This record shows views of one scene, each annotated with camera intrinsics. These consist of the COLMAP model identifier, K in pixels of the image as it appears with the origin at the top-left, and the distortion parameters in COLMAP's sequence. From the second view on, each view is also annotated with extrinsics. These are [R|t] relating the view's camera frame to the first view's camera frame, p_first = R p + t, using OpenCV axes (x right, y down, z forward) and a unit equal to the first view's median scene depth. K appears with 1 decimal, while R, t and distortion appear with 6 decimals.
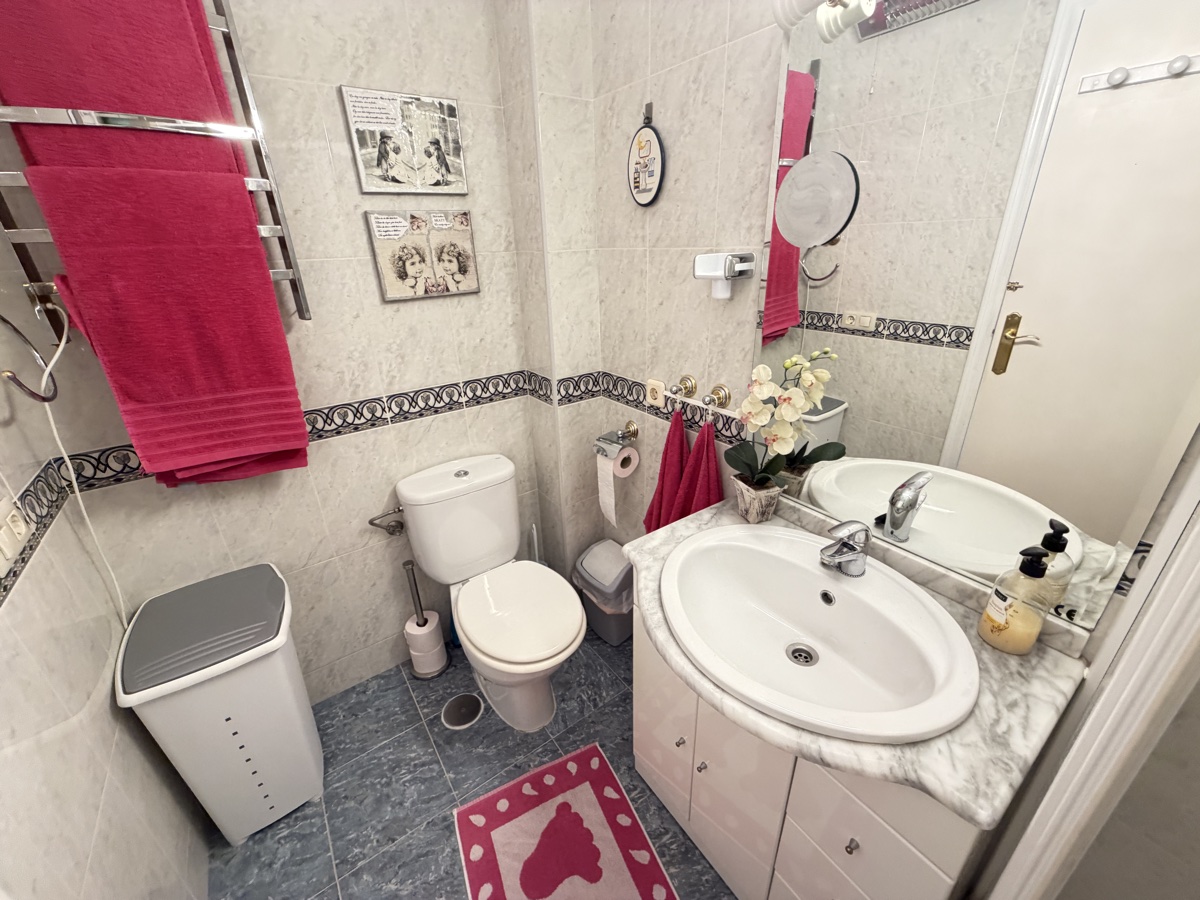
lens RADIAL K [[477.9, 0, 597.0], [0, 477.9, 451.8], [0, 0, 1]] dist [0.000197, 0.000072]
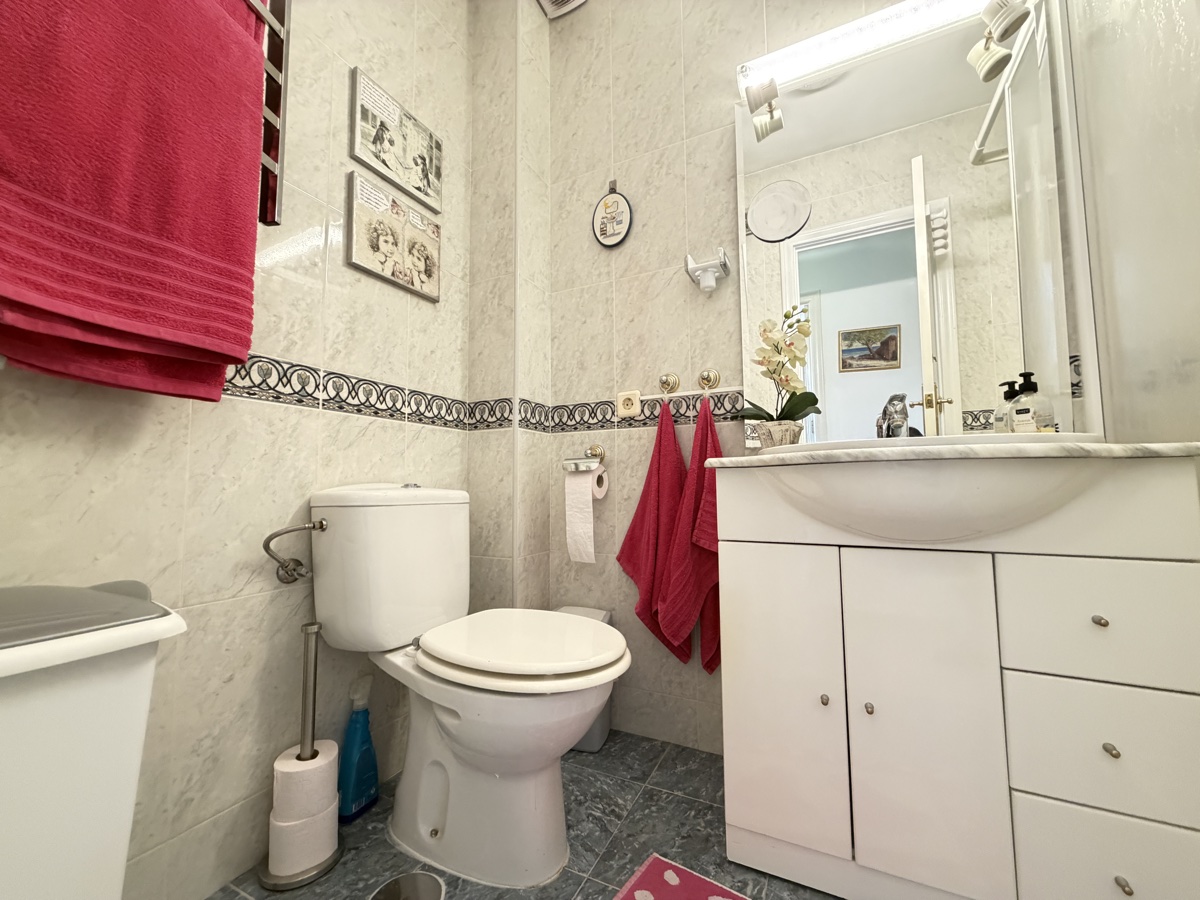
lens RADIAL K [[477.9, 0, 597.0], [0, 477.9, 451.8], [0, 0, 1]] dist [0.000197, 0.000072]
pose [[0.884270, 0.058131, 0.463344, -0.409796], [0.169136, 0.884983, -0.433818, 0.405636], [-0.435270, 0.461980, 0.772732, 0.292657]]
